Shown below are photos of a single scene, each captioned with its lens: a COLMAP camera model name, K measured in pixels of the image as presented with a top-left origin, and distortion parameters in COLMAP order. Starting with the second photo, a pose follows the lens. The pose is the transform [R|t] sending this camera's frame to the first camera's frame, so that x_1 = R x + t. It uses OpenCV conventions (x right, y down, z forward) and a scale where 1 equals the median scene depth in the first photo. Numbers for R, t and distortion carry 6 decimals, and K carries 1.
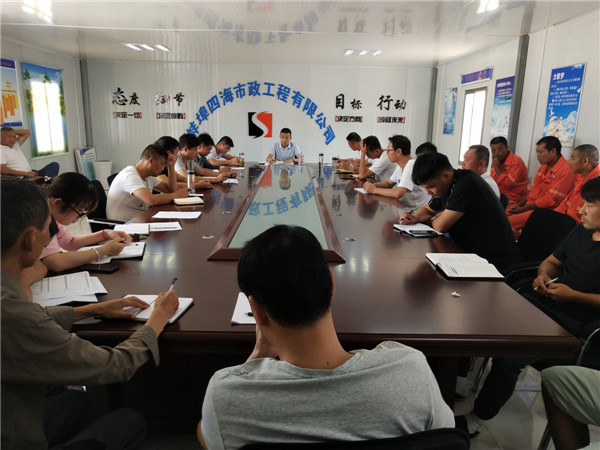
lens RADIAL K [[456.1, 0, 296.9], [0, 456.1, 230.1], [0, 0, 1]] dist [-0.024864, 0.037579]
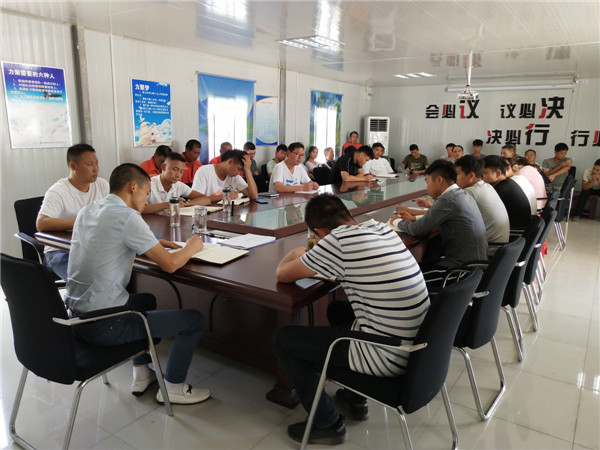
lens RADIAL K [[456.1, 0, 300.2], [0, 456.1, 223.7], [0, 0, 1]] dist [-0.024864, 0.037579]
pose [[-0.828901, -0.153521, 0.537916, -0.224079], [0.090985, 0.911799, 0.400429, -0.236140], [-0.551946, 0.380859, -0.741824, 0.929561]]
